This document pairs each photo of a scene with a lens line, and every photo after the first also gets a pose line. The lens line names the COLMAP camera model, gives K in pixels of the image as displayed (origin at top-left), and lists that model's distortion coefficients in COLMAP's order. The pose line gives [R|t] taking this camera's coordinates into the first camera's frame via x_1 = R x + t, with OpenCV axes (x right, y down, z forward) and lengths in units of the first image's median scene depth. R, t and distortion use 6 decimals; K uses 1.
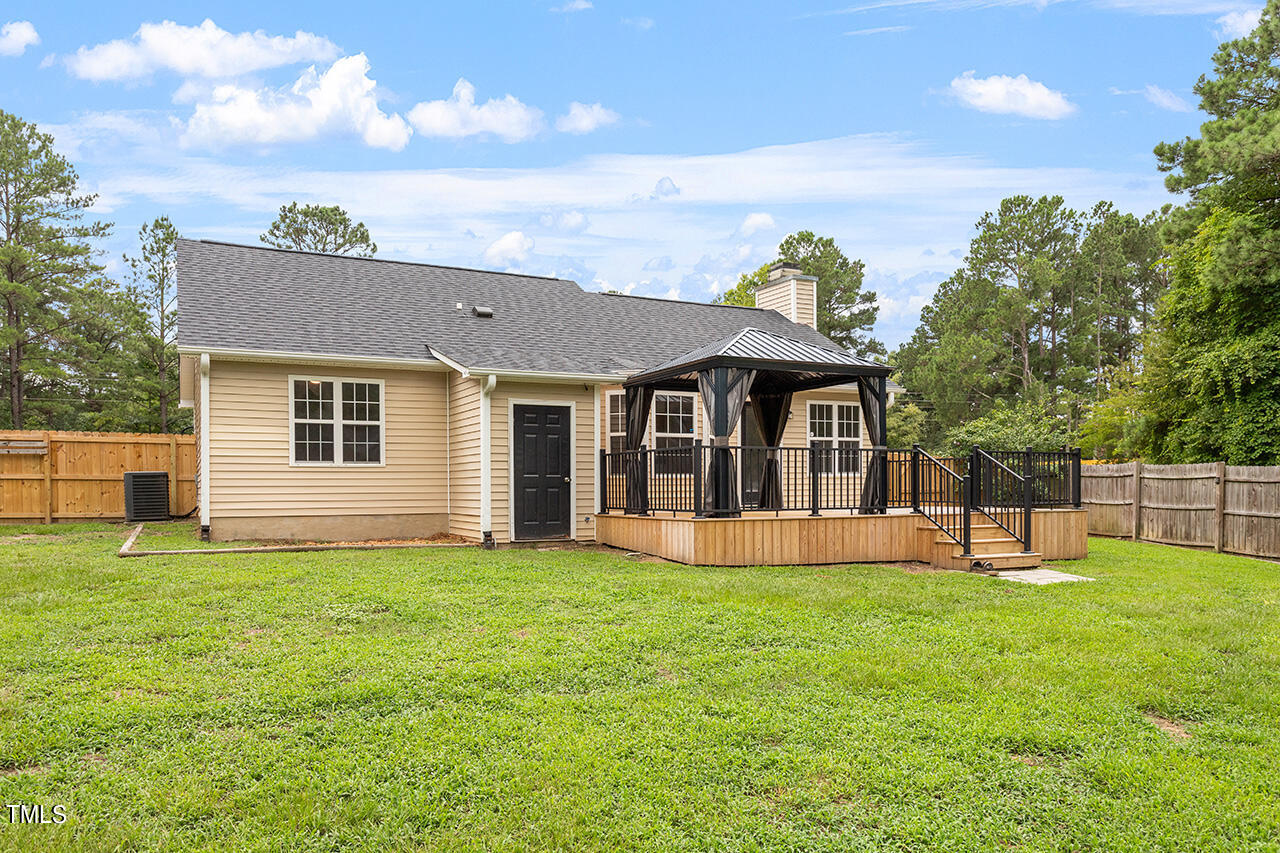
lens RADIAL K [[938.2, 0, 640.1], [0, 938.2, 453.7], [0, 0, 1]] dist [0.003643, 0.008183]
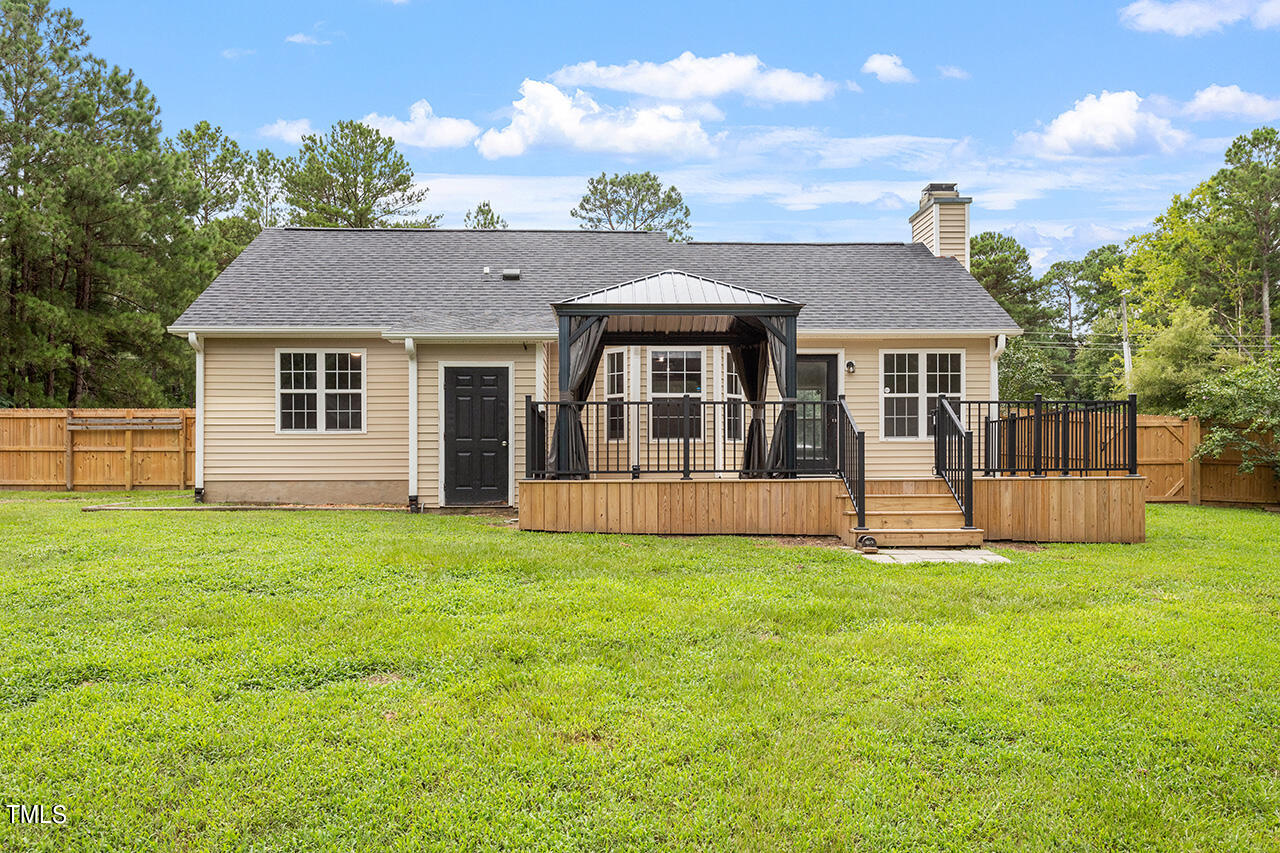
lens RADIAL K [[1064.4, 0, 640.0], [0, 1064.4, 426.5], [0, 0, 1]] dist [0.011069, 0.004662]
pose [[0.909945, -0.018560, -0.414314, 0.493480], [0.015775, 0.999824, -0.010143, 0.023148], [0.414429, 0.002694, 0.910078, 0.069054]]
